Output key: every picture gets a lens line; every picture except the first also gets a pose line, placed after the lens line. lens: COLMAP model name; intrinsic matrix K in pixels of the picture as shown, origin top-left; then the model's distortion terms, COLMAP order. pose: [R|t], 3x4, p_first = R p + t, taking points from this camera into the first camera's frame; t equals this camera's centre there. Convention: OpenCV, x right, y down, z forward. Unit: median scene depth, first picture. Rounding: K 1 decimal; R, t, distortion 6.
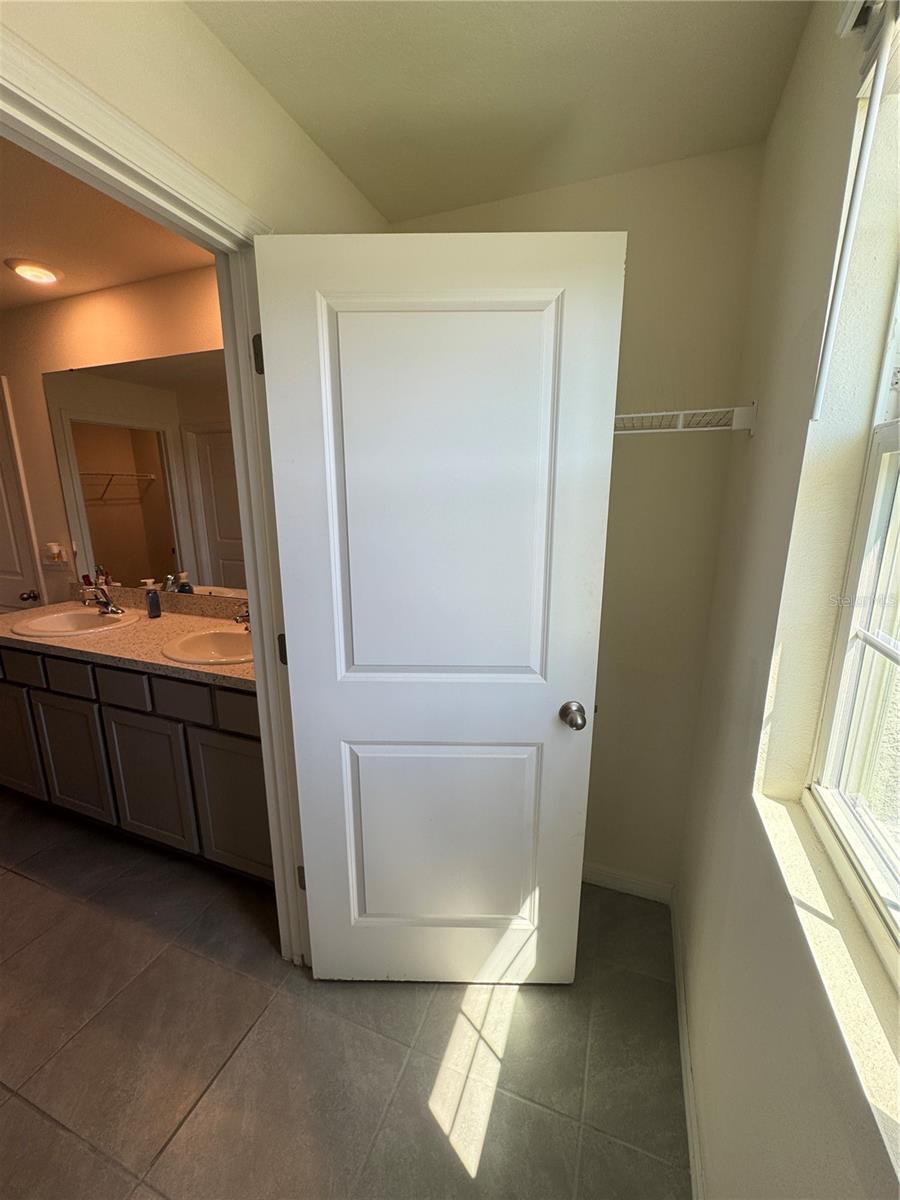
lens RADIAL K [[480.8, 0, 456.1], [0, 480.8, 600.9], [0, 0, 1]] dist [-0.001833, -0.000215]
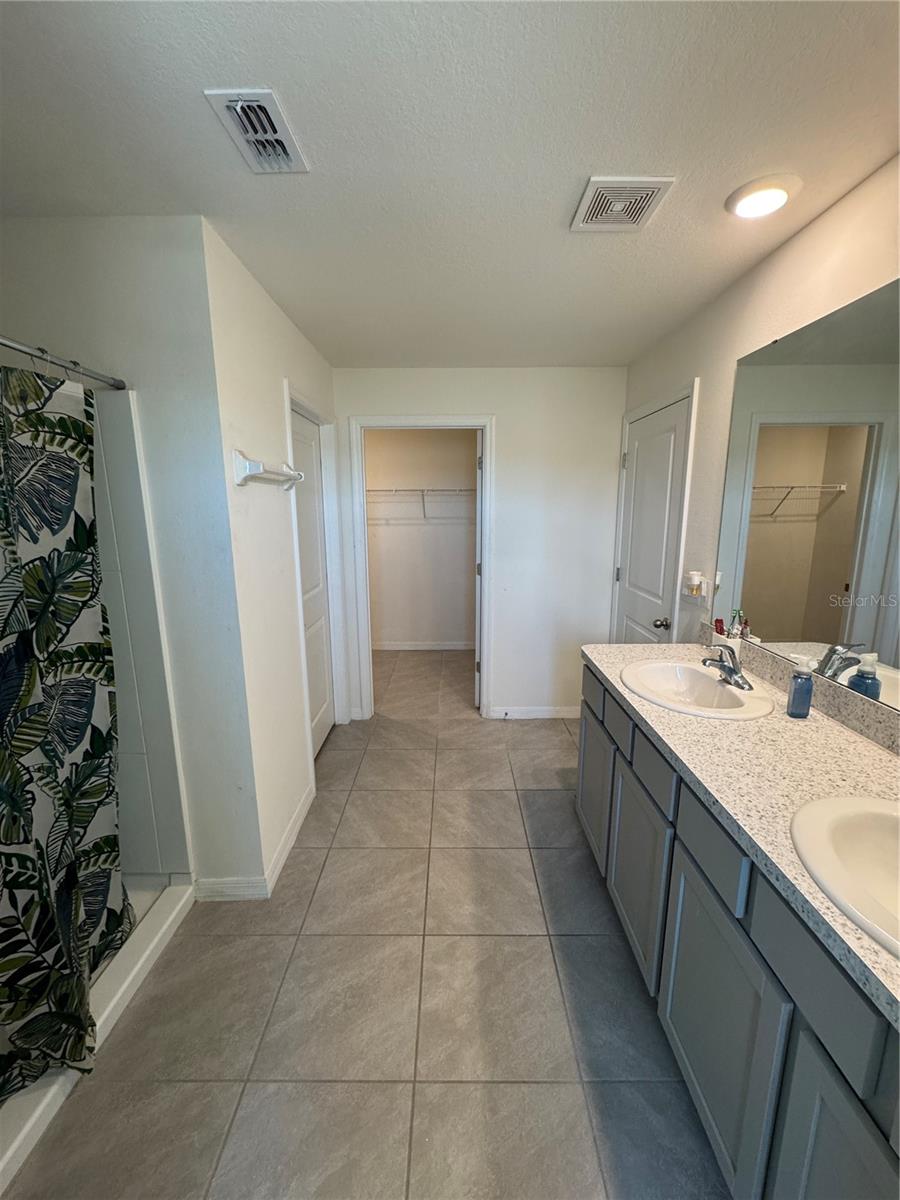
lens RADIAL K [[476.0, 0, 451.8], [0, 476.0, 600.1], [0, 0, 1]] dist [-0.006676, 0.000679]
pose [[0.347736, 0.178370, -0.920470, -0.246289], [-0.201388, 0.973033, 0.112475, -0.086653], [0.915709, 0.146260, 0.374280, 0.345370]]
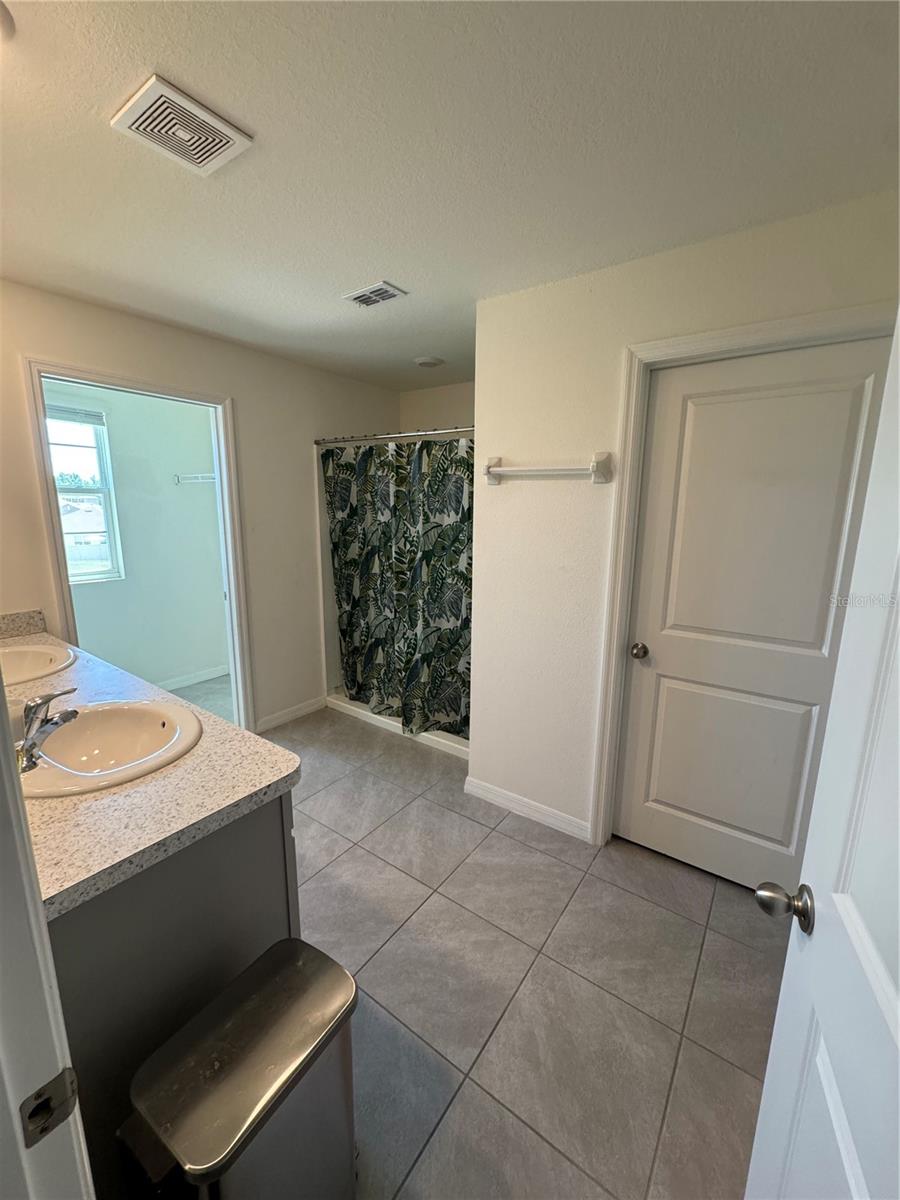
lens RADIAL K [[476.0, 0, 451.8], [0, 476.0, 600.1], [0, 0, 1]] dist [-0.006676, 0.000679]
pose [[-0.965615, -0.062935, 0.252244, -1.222099], [0.044183, 0.916414, 0.397784, -0.277666], [-0.256194, 0.395251, -0.882123, 1.228930]]
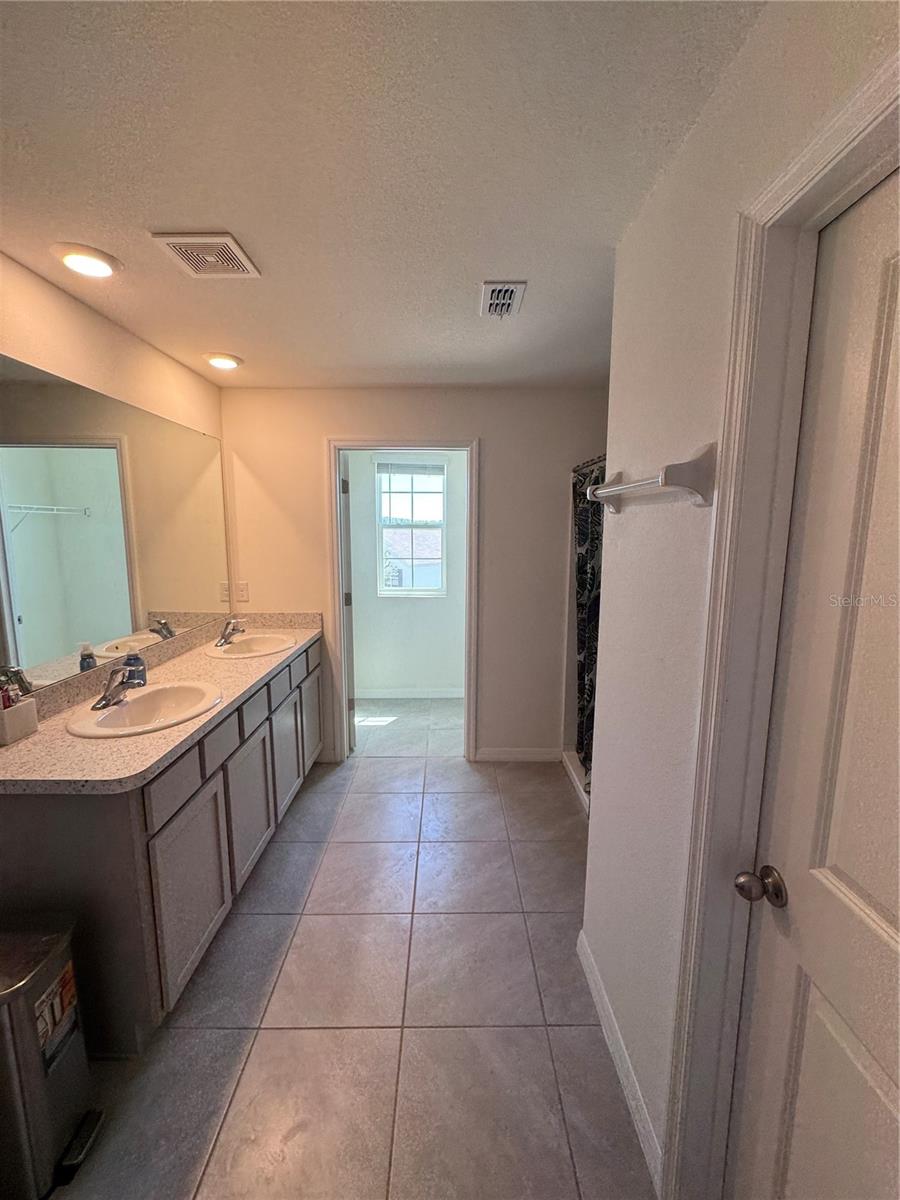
lens RADIAL K [[476.0, 0, 451.8], [0, 476.0, 600.1], [0, 0, 1]] dist [-0.006676, 0.000679]
pose [[-0.361905, -0.137828, 0.921970, -1.553344], [0.200945, 0.954225, 0.221528, -0.181426], [-0.910300, 0.265438, -0.317643, 0.710043]]
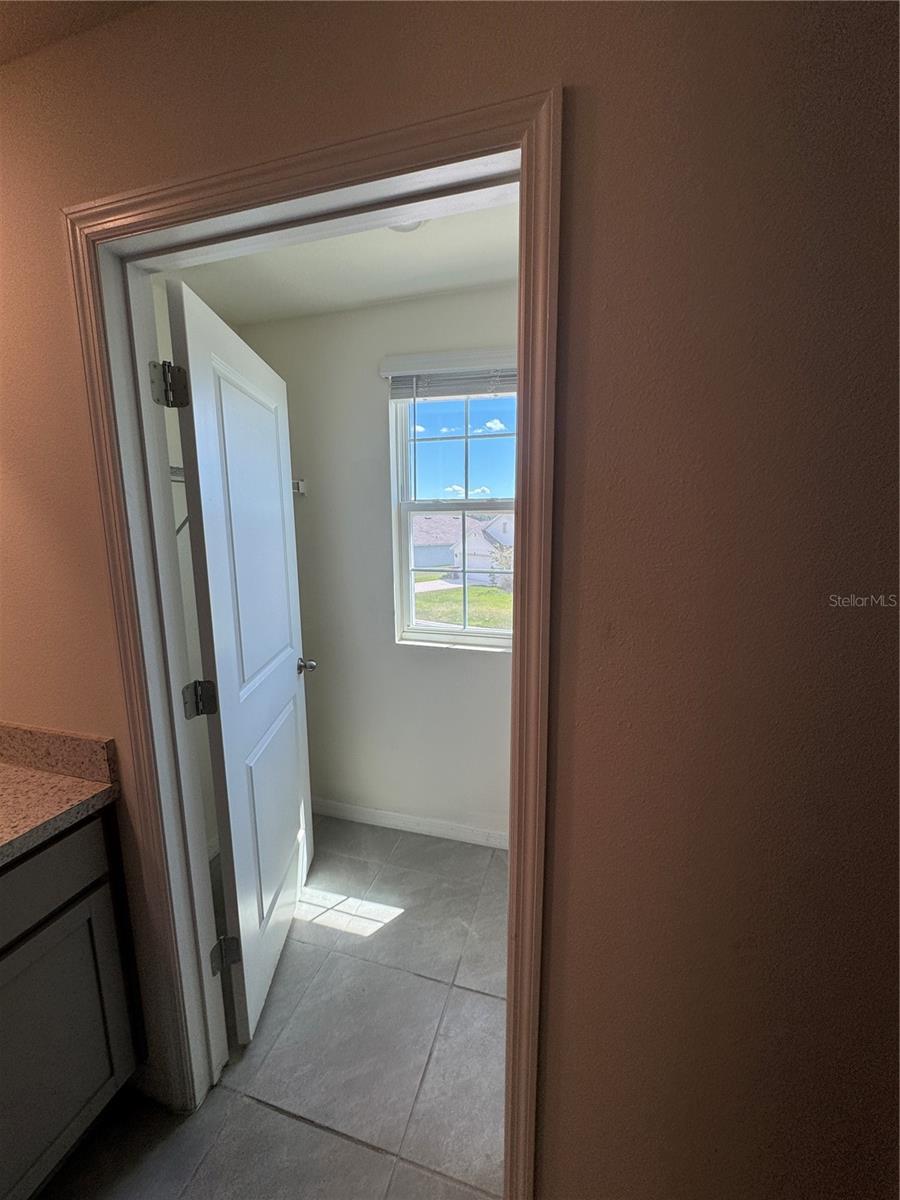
lens RADIAL K [[476.0, 0, 451.8], [0, 476.0, 600.1], [0, 0, 1]] dist [-0.006676, 0.000679]
pose [[-0.069185, -0.164805, 0.983897, -0.687915], [0.227935, 0.957560, 0.176421, -0.070155], [-0.971215, 0.236470, -0.028685, 0.279616]]
